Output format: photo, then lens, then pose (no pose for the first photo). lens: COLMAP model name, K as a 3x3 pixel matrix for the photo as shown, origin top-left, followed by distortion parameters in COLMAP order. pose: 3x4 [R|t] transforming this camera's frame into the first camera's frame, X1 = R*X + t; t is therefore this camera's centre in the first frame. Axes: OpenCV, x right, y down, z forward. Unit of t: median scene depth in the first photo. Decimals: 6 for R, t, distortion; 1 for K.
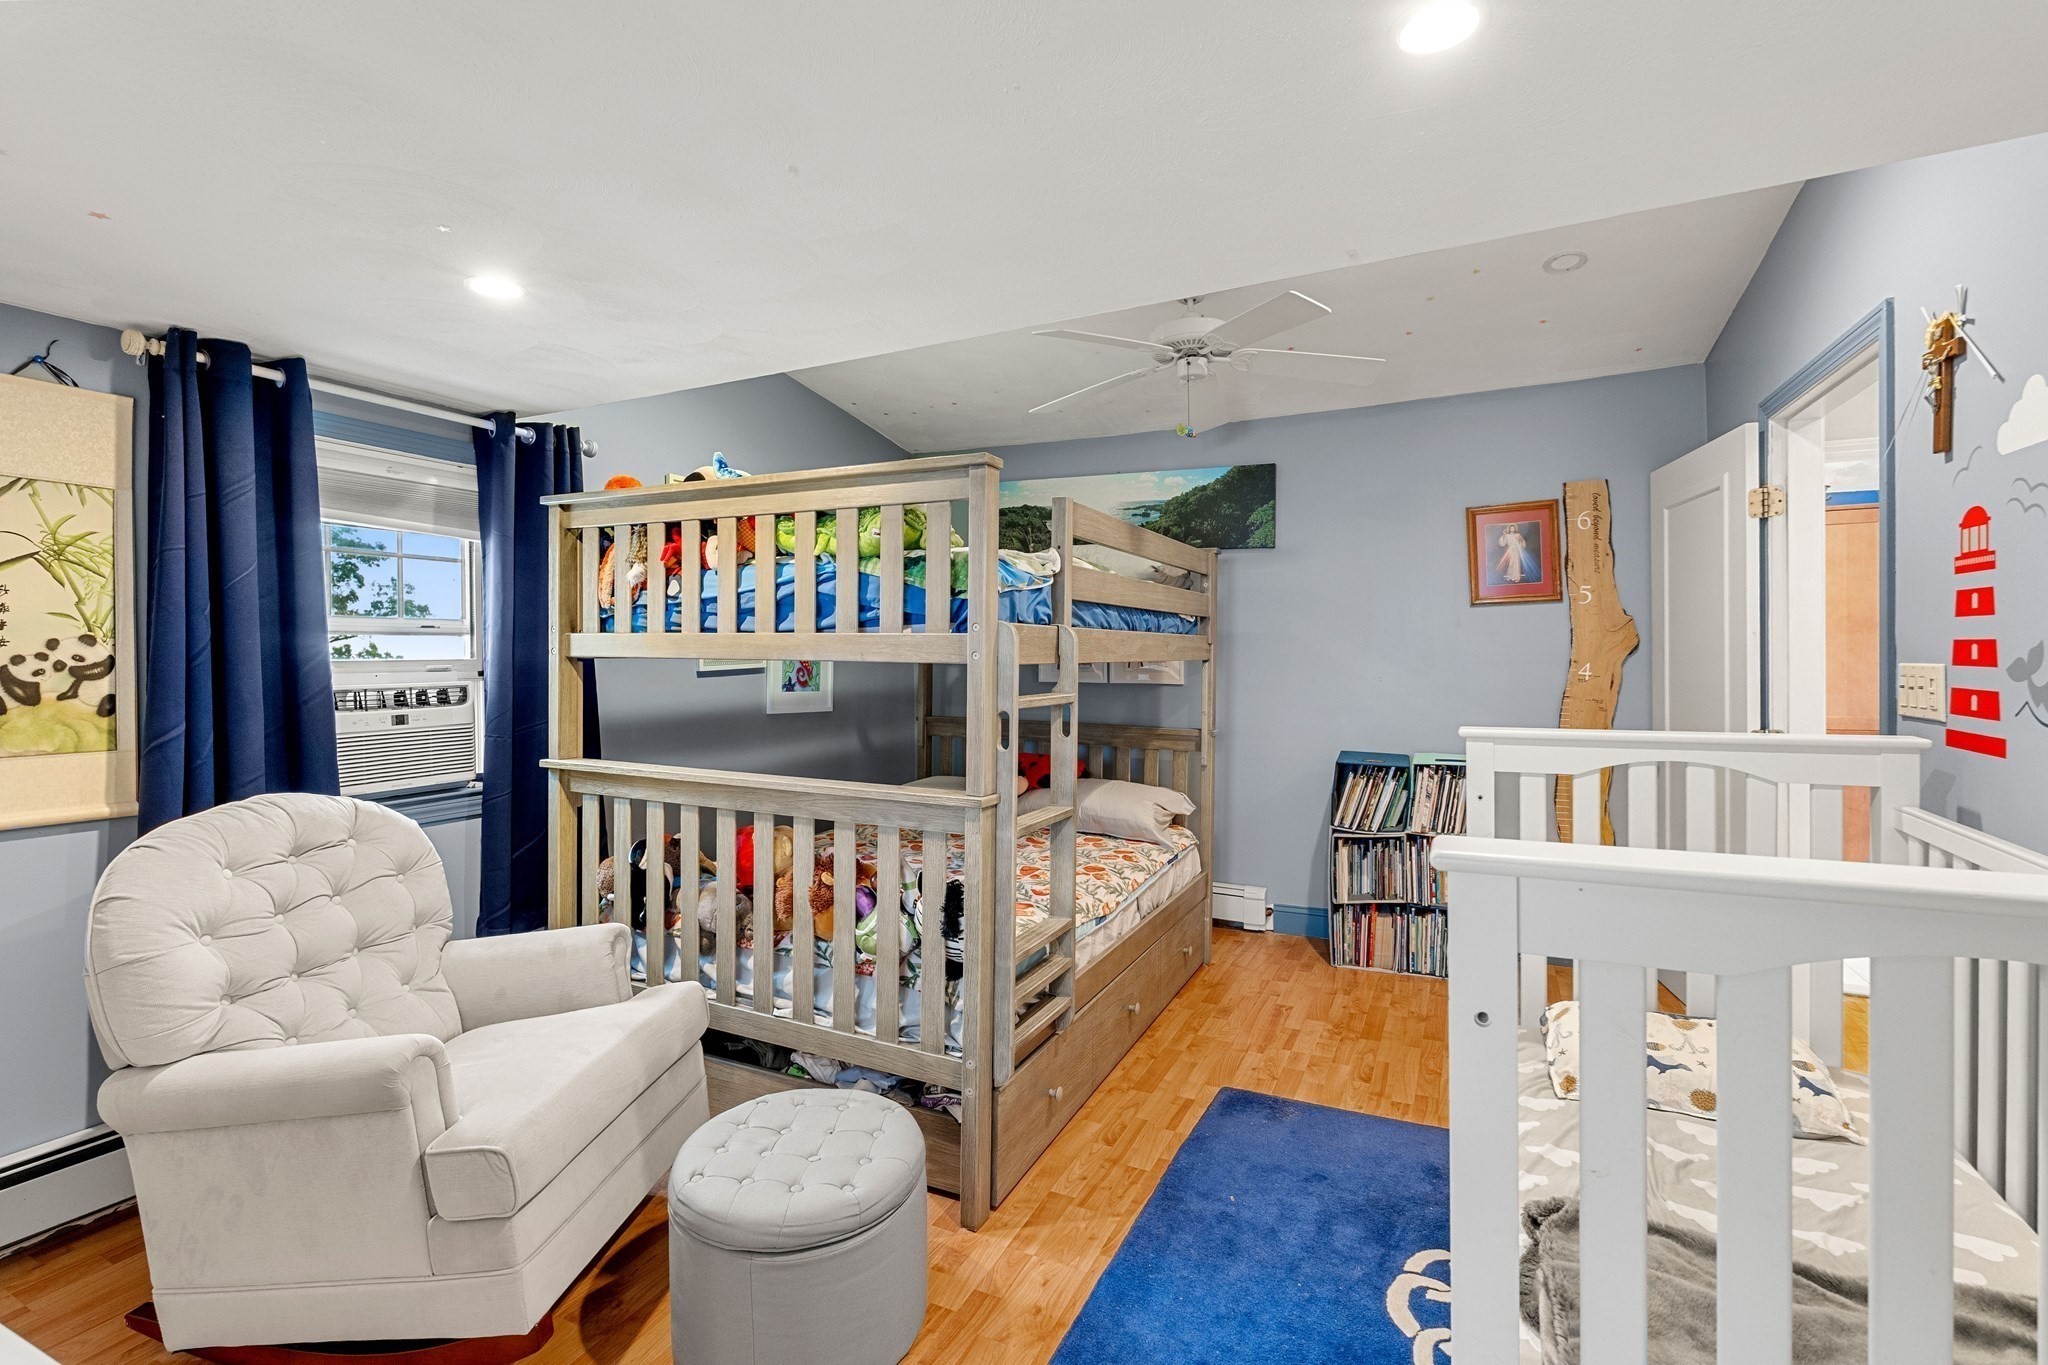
lens RADIAL K [[911.8, 0, 1026.2], [0, 911.8, 661.0], [0, 0, 1]] dist [-0.000345, 0.000018]
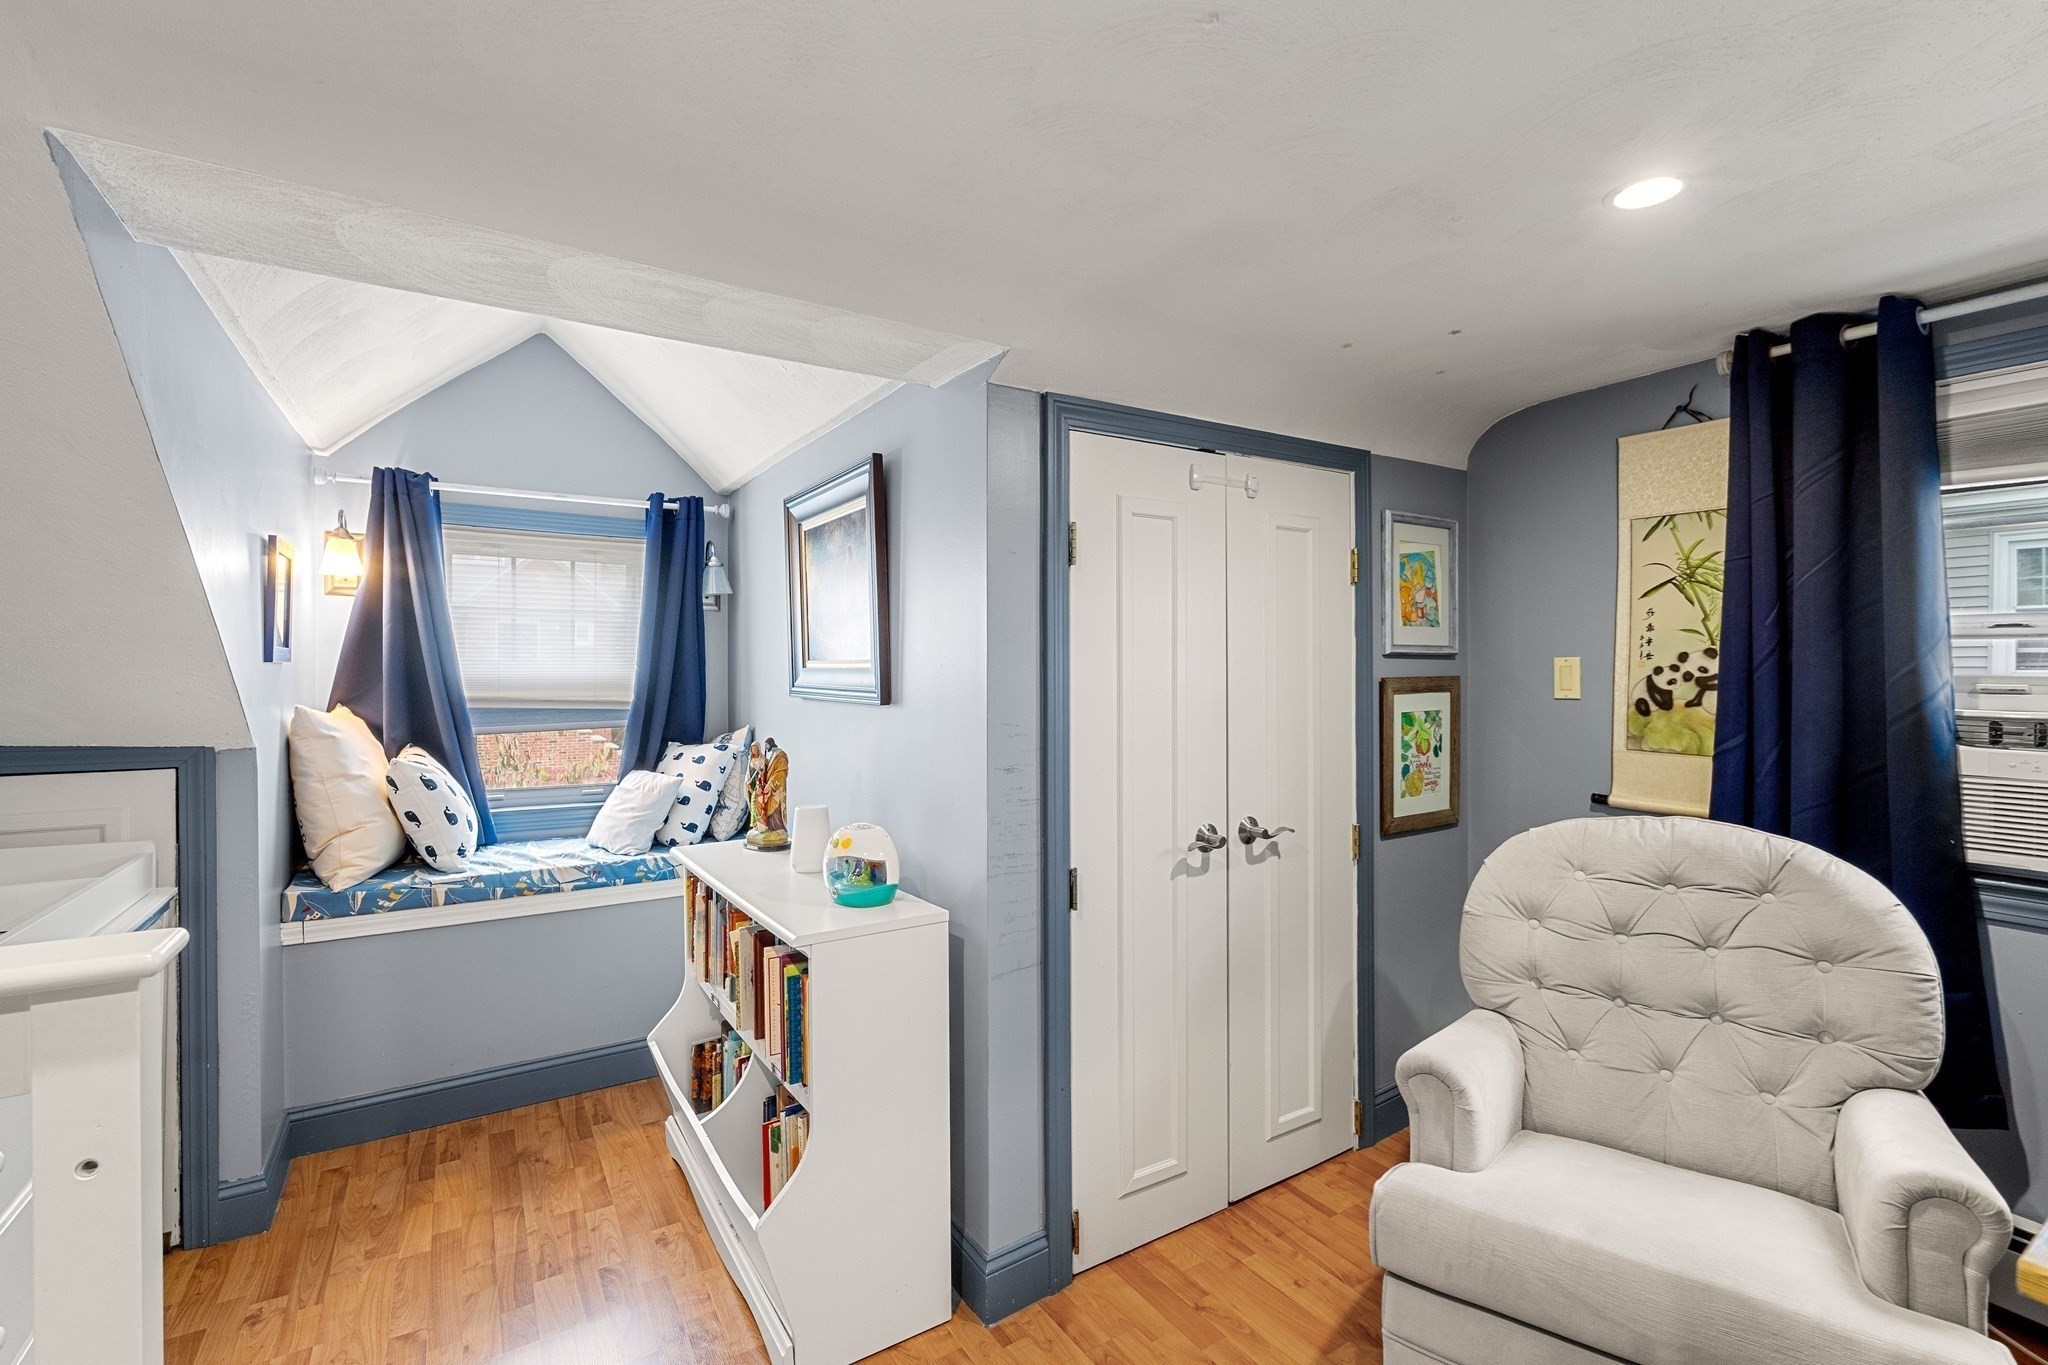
lens RADIAL K [[911.8, 0, 1026.2], [0, 911.8, 661.0], [0, 0, 1]] dist [-0.000345, 0.000018]
pose [[-0.527348, 0.003227, -0.849643, 0.323353], [-0.002552, 0.999982, 0.005381, -0.017605], [0.849646, 0.005006, -0.527330, 0.900670]]
